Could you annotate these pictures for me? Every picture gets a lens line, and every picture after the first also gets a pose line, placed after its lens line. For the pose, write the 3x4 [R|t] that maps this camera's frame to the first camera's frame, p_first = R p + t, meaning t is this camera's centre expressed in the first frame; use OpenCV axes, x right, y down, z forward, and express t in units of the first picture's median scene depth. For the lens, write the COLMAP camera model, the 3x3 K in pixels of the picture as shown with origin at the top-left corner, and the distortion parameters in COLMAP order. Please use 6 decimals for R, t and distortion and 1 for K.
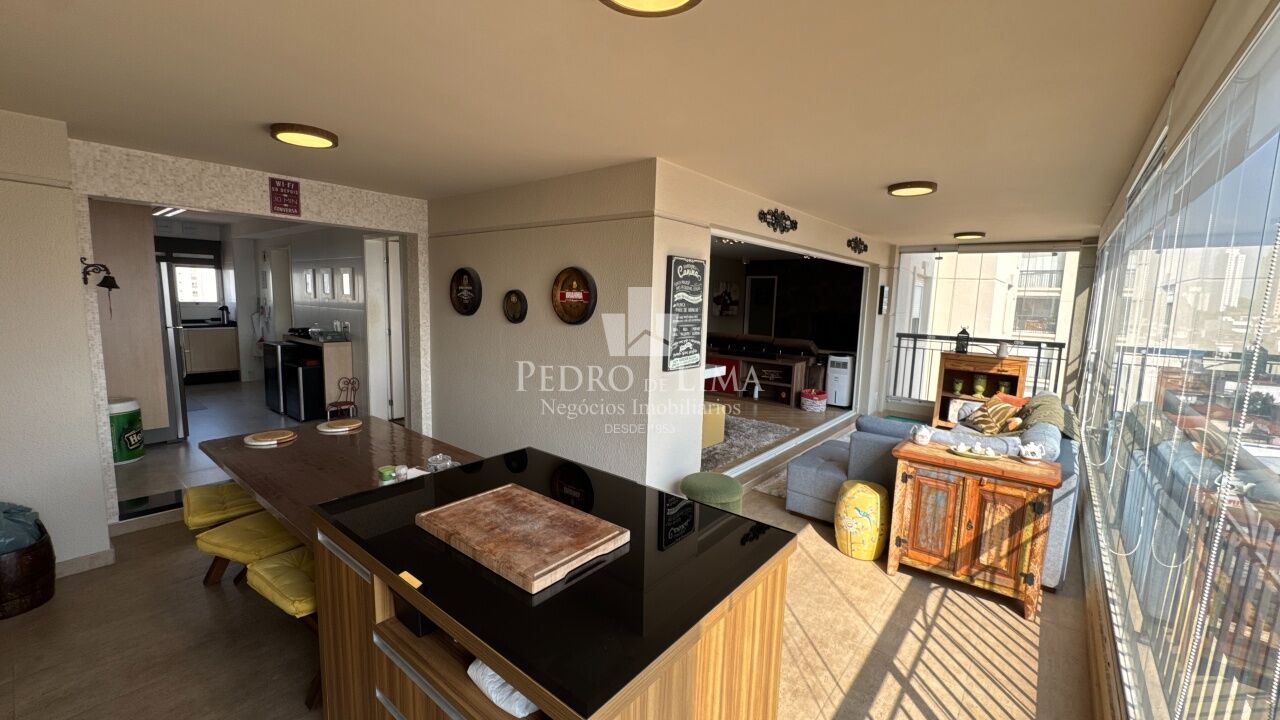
lens RADIAL K [[511.4, 0, 639.5], [0, 511.4, 359.5], [0, 0, 1]] dist [-0.002735, -0.000258]
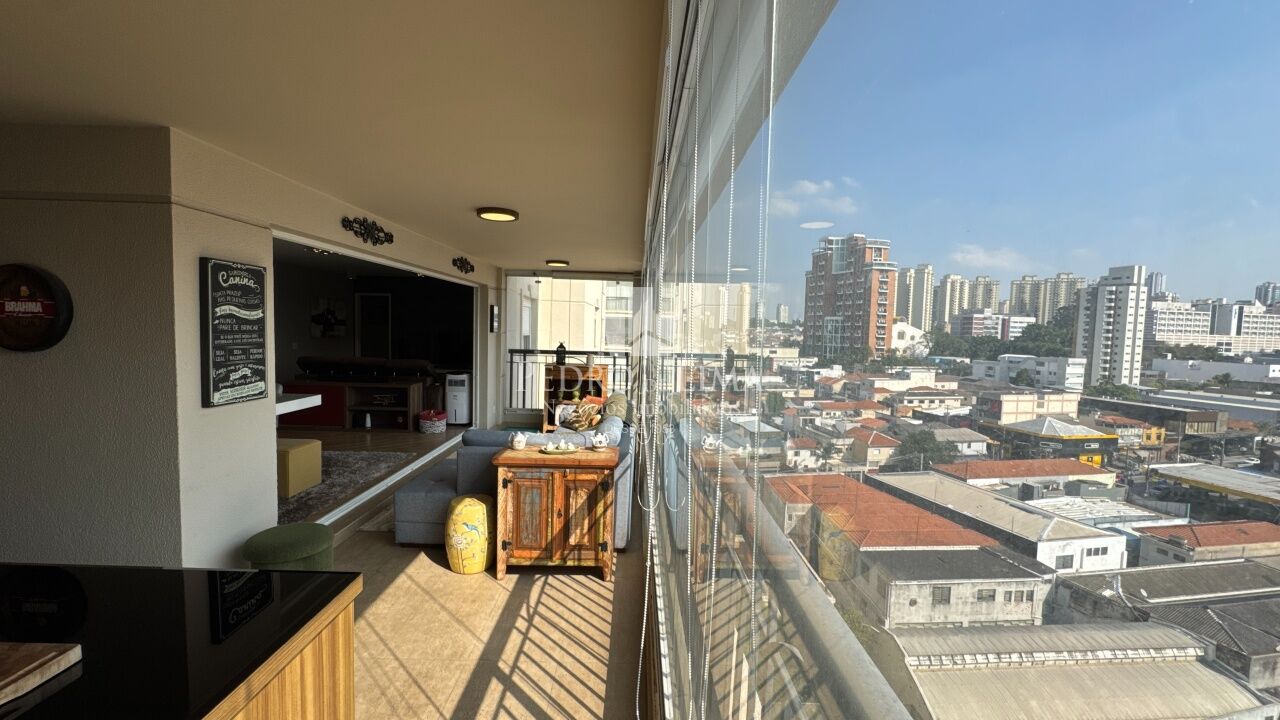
lens RADIAL K [[511.4, 0, 640.3], [0, 511.4, 360.4], [0, 0, 1]] dist [-0.002735, -0.000258]
pose [[0.768501, -0.048587, 0.638001, 0.063356], [0.073039, 0.997256, -0.012033, 0.009405], [-0.635666, 0.055847, 0.769941, -0.006652]]
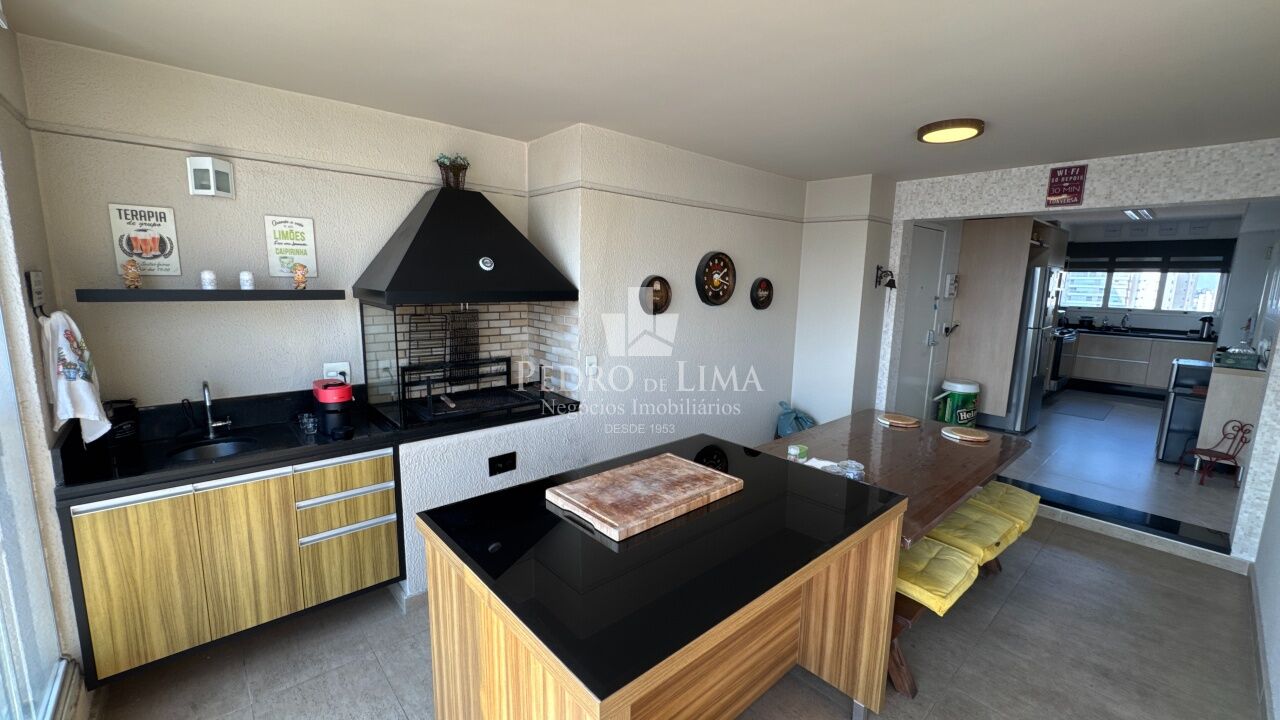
lens RADIAL K [[511.4, 0, 641.3], [0, 511.4, 360.9], [0, 0, 1]] dist [-0.002735, -0.000258]
pose [[-0.157856, 0.123752, -0.979677, 0.379693], [-0.146793, 0.978152, 0.147212, -0.047640], [0.976490, 0.167048, -0.136241, 0.507804]]
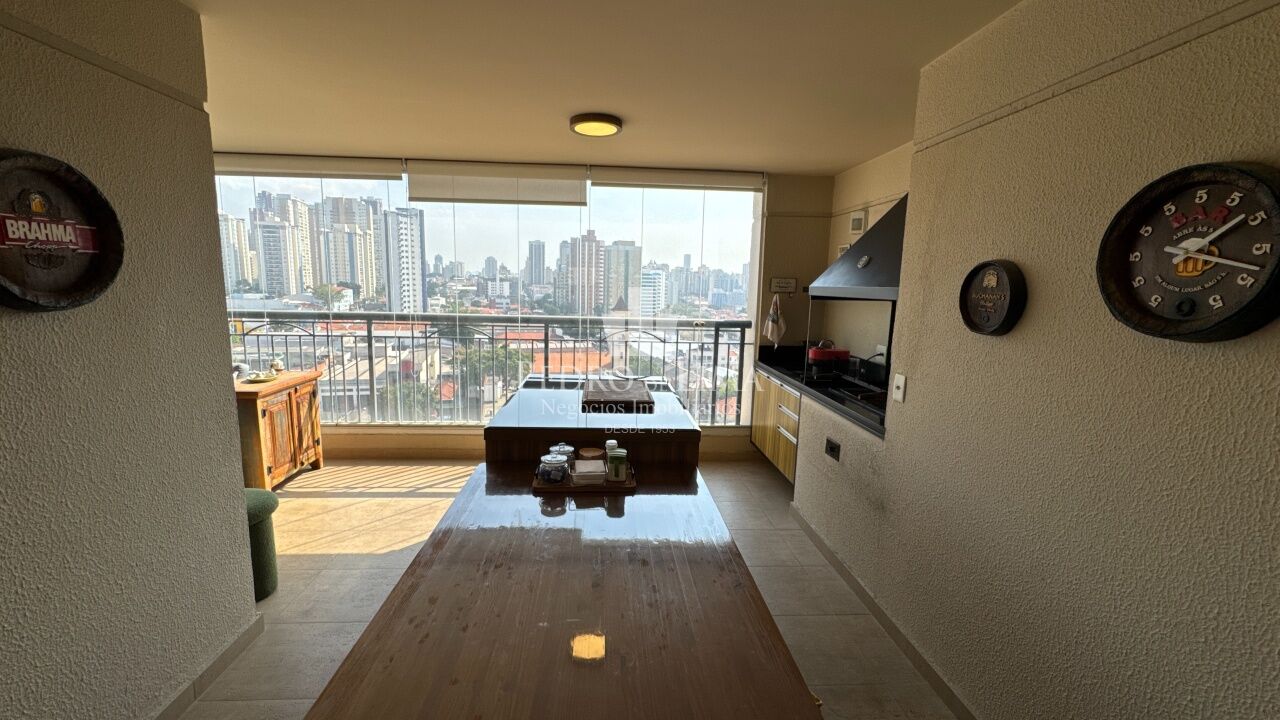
lens RADIAL K [[511.4, 0, 639.9], [0, 511.4, 360.2], [0, 0, 1]] dist [-0.002735, -0.000258]
pose [[-0.683548, -0.155713, 0.713103, -0.733938], [0.044418, 0.966295, 0.253577, -0.114655], [-0.728553, 0.205007, -0.653592, 0.983291]]
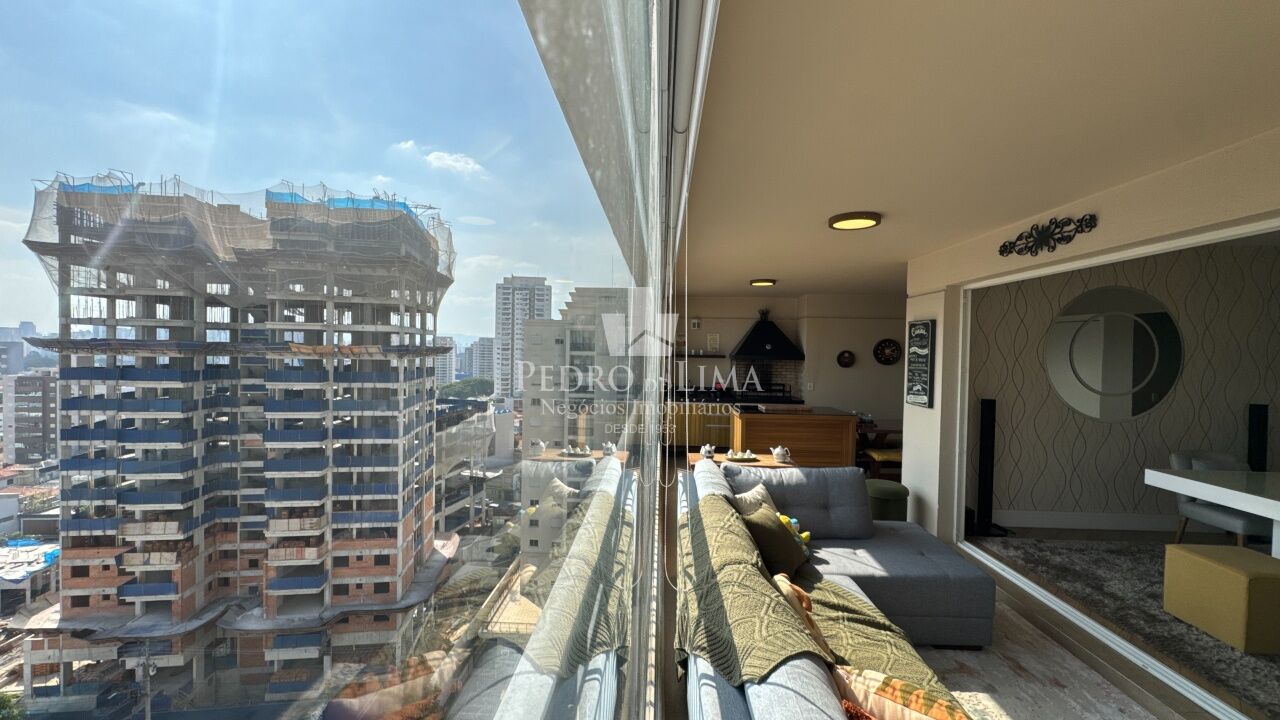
lens RADIAL K [[511.4, 0, 637.9], [0, 511.4, 360.0], [0, 0, 1]] dist [-0.002735, -0.000258]
pose [[-0.801062, -0.031536, -0.597750, 1.442869], [-0.113706, 0.988446, 0.100232, -0.145031], [0.587683, 0.148260, -0.795392, 1.609568]]
